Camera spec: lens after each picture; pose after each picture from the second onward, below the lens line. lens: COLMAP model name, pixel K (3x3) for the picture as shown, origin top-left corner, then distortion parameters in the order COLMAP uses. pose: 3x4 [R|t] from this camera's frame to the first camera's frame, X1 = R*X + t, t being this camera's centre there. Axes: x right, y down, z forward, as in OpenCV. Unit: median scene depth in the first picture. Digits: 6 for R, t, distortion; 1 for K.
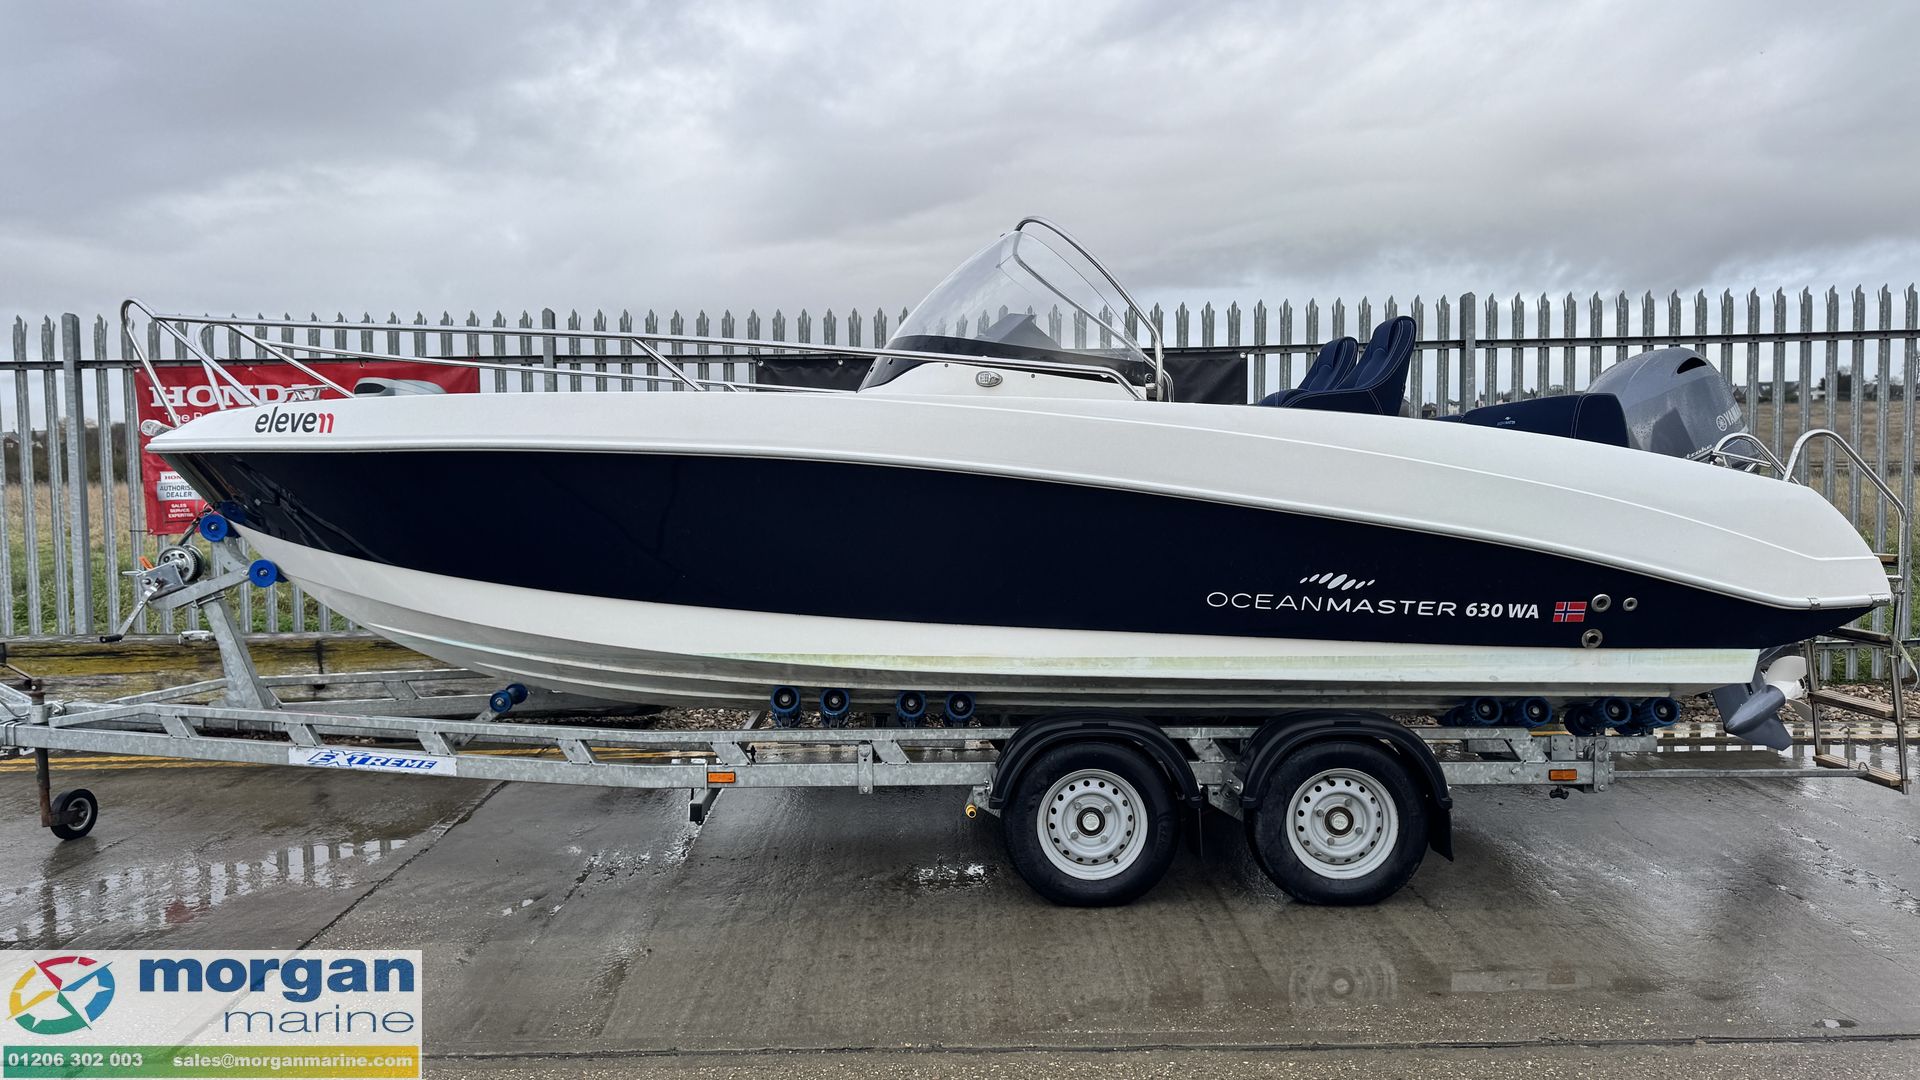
lens RADIAL K [[1338.1, 0, 947.7], [0, 1338.1, 533.5], [0, 0, 1]] dist [0.037106, -0.022976]
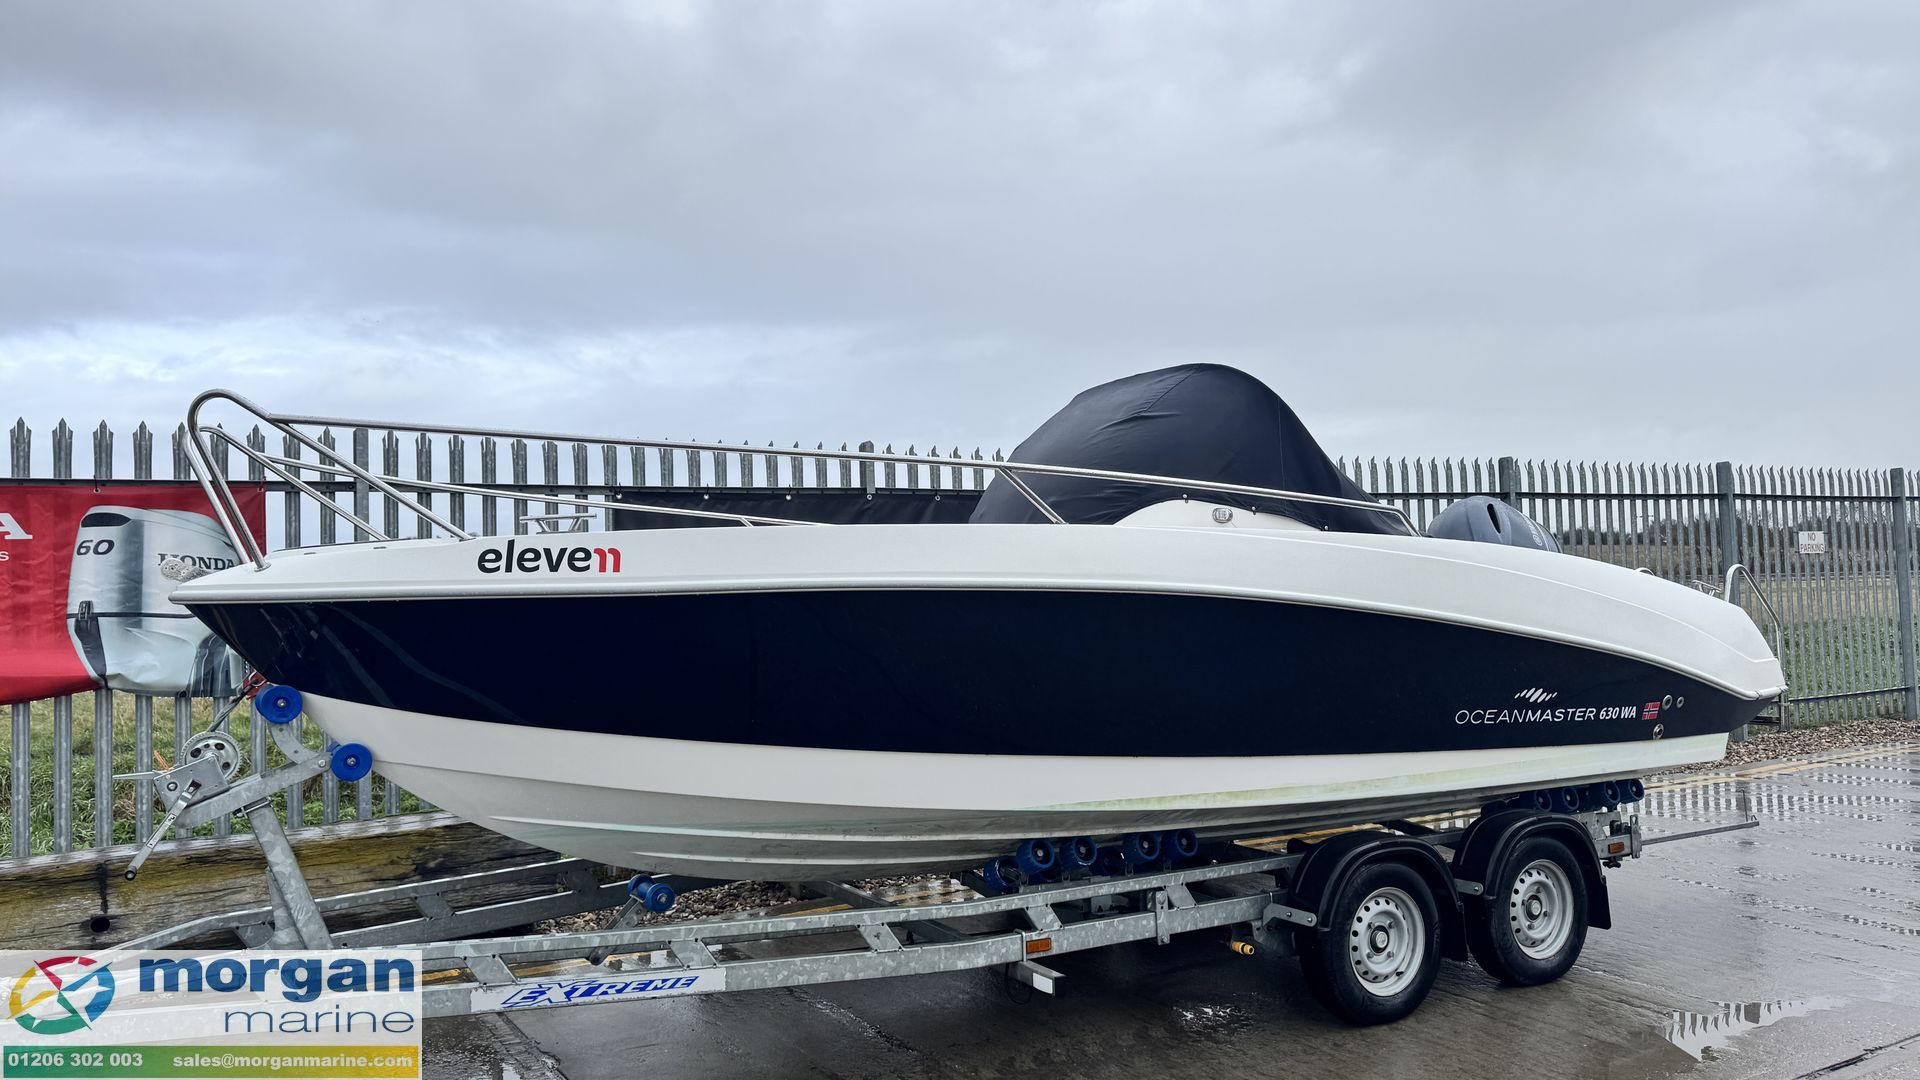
lens RADIAL K [[1338.1, 0, 911.8], [0, 1338.1, 524.0], [0, 0, 1]] dist [0.037106, -0.022976]
pose [[0.877039, 0.012361, 0.480261, -0.681371], [0.043204, 0.993589, -0.104470, -0.011696], [-0.478473, 0.112373, 0.870882, 0.209280]]
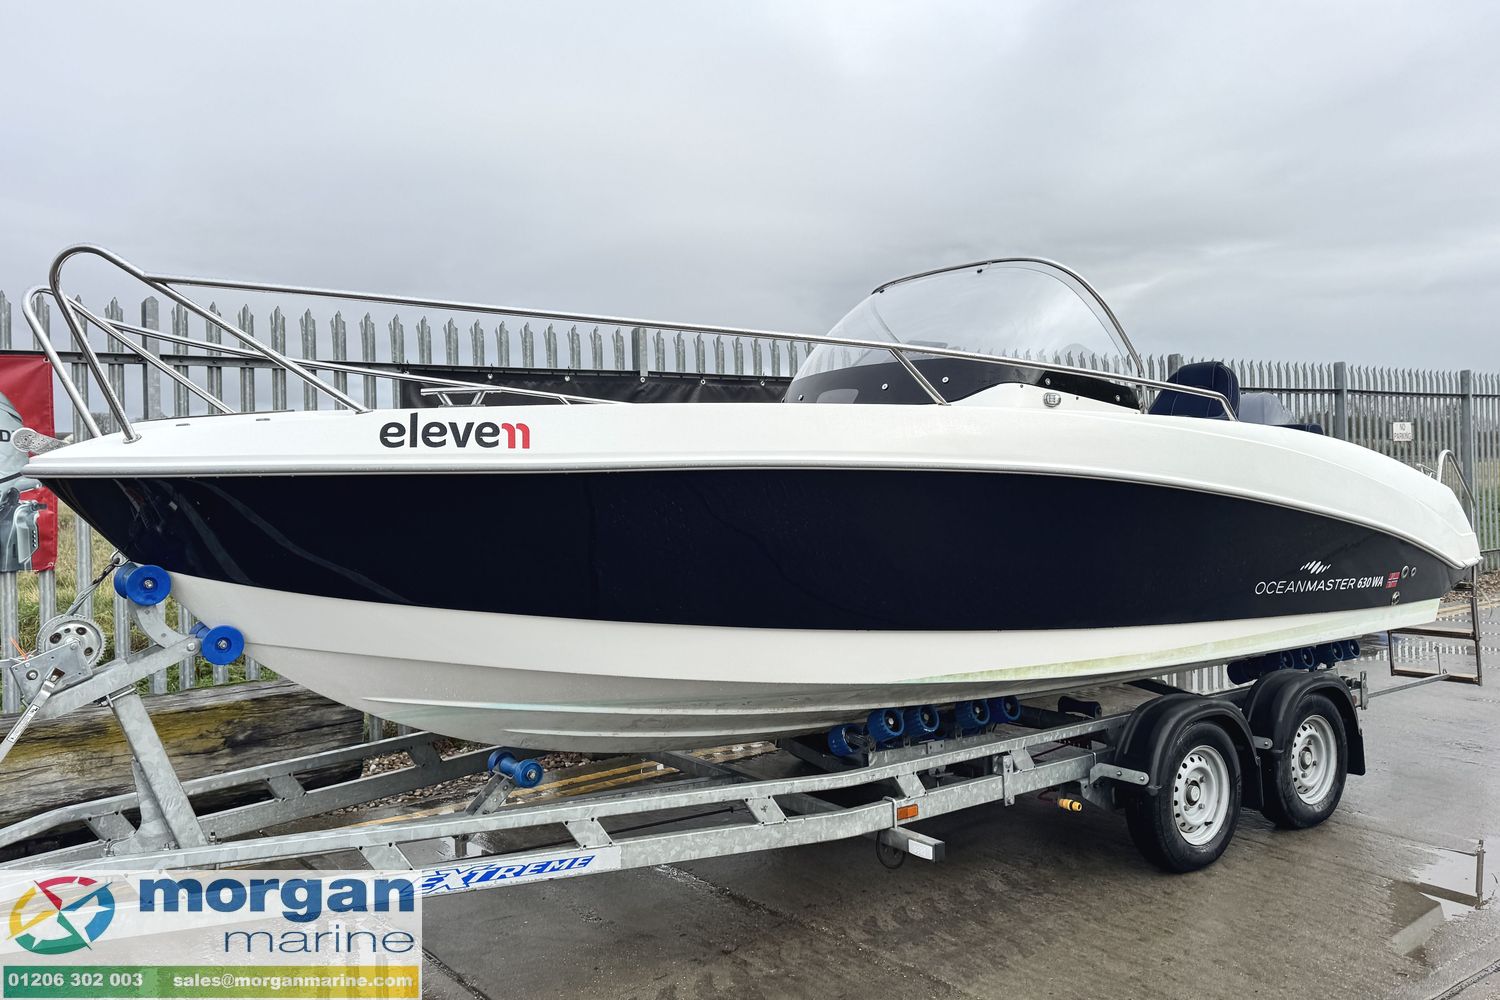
lens RADIAL K [[1178.5, 0, 723.9], [0, 1178.5, 456.8], [0, 0, 1]] dist [0.034782, -0.017100]
pose [[0.808737, -0.000464, 0.588171, -0.757769], [0.042887, 0.997384, -0.058184, -0.024953], [-0.586605, 0.072280, 0.806641, 0.379347]]
